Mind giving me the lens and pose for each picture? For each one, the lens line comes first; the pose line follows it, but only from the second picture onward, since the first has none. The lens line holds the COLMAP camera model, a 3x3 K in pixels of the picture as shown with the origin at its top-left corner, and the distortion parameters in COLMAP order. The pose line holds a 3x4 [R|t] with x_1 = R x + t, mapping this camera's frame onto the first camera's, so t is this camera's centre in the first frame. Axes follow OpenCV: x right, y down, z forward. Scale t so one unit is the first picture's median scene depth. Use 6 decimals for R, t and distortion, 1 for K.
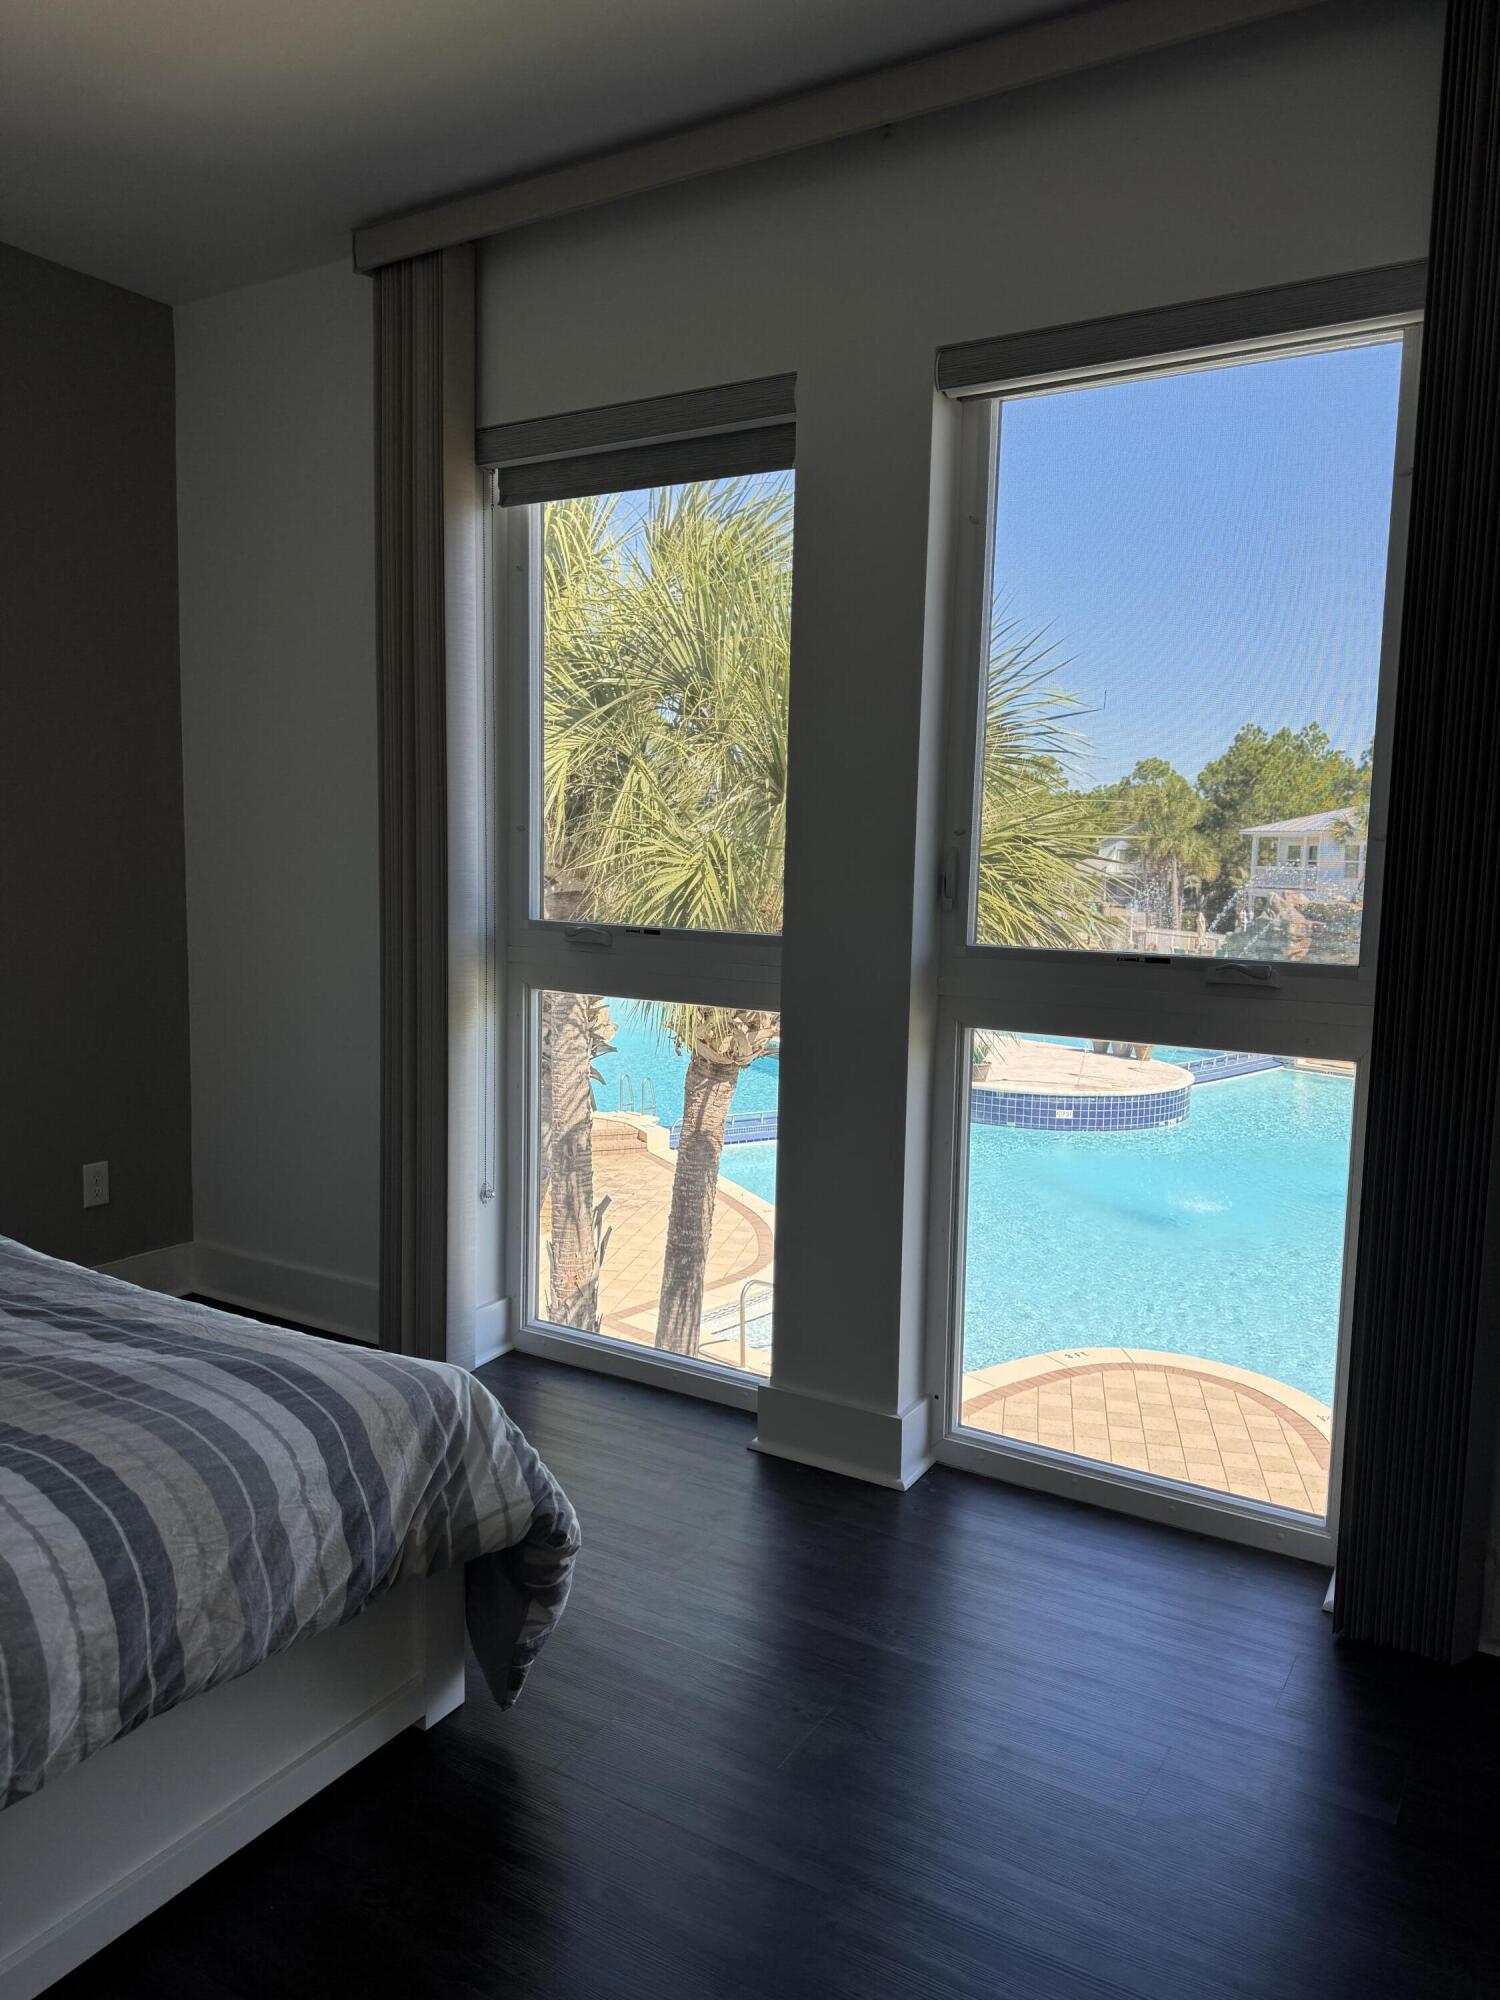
lens RADIAL K [[1361.3, 0, 750.0], [0, 1361.3, 1000.0], [0, 0, 1]] dist [0.000250, -0.133463]
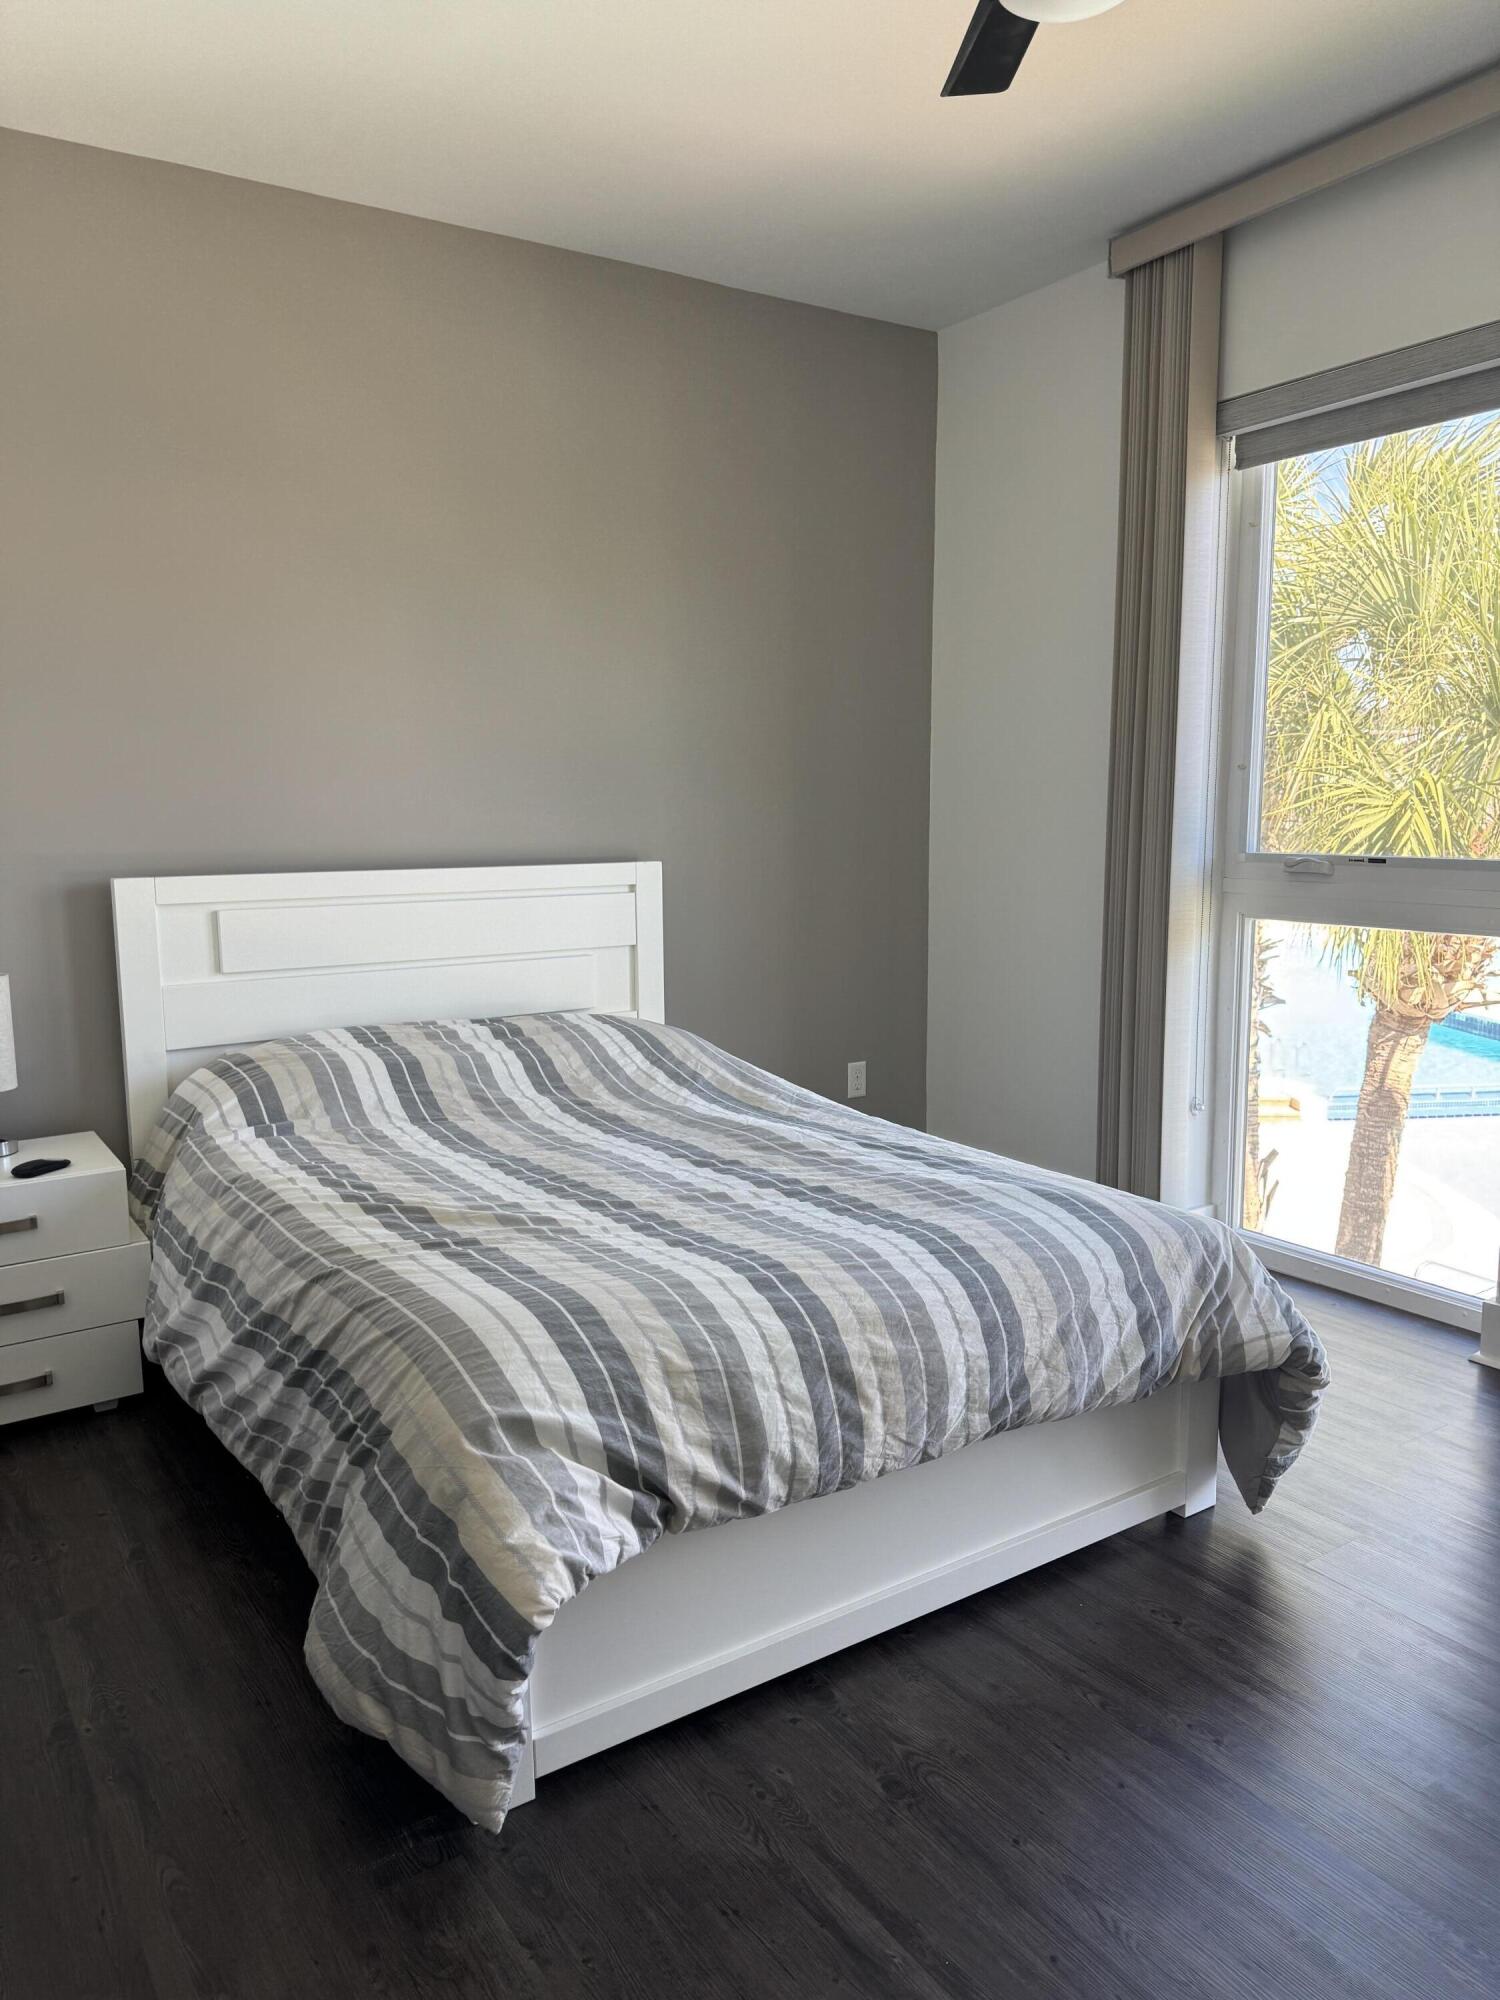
lens RADIAL K [[1331.6, 0, 746.9], [0, 1331.6, 969.4], [0, 0, 1]] dist [0.006885, -0.075541]
pose [[0.887801, 0.025420, -0.459525, -0.059332], [-0.018798, 0.999643, 0.018981, 0.043007], [0.459843, -0.008213, 0.887962, -0.228121]]
